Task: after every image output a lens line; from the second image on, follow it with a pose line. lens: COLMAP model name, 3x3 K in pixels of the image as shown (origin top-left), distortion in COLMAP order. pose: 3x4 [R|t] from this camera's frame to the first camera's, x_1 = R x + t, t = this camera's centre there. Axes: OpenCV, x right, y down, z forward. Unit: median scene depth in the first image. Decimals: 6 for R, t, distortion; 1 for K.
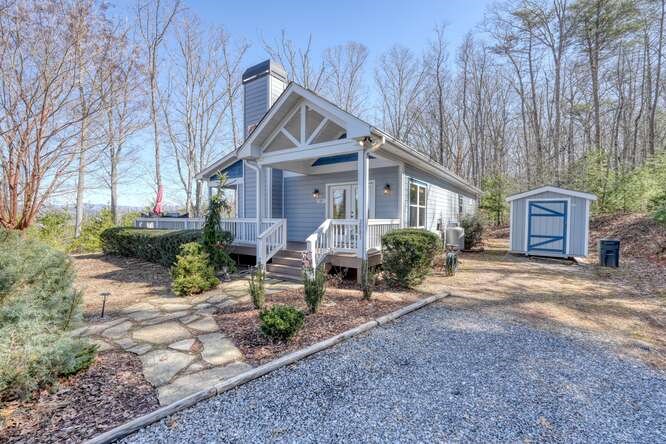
lens RADIAL K [[277.3, 0, 333.0], [0, 277.3, 222.0], [0, 0, 1]] dist [-0.001573, -0.000366]
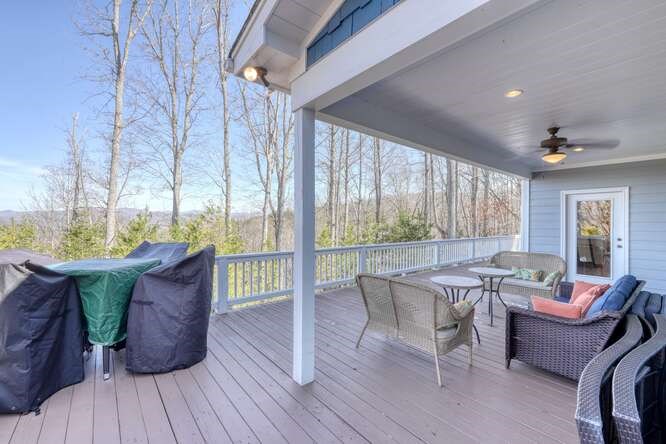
lens RADIAL K [[277.3, 0, 333.0], [0, 277.3, 222.0], [0, 0, 1]] dist [-0.001573, -0.000366]
pose [[0.963629, 0.000478, -0.267243, -0.186240], [-0.004754, 0.999871, -0.015356, -0.024350], [0.267202, 0.016068, 0.963507, 0.400080]]
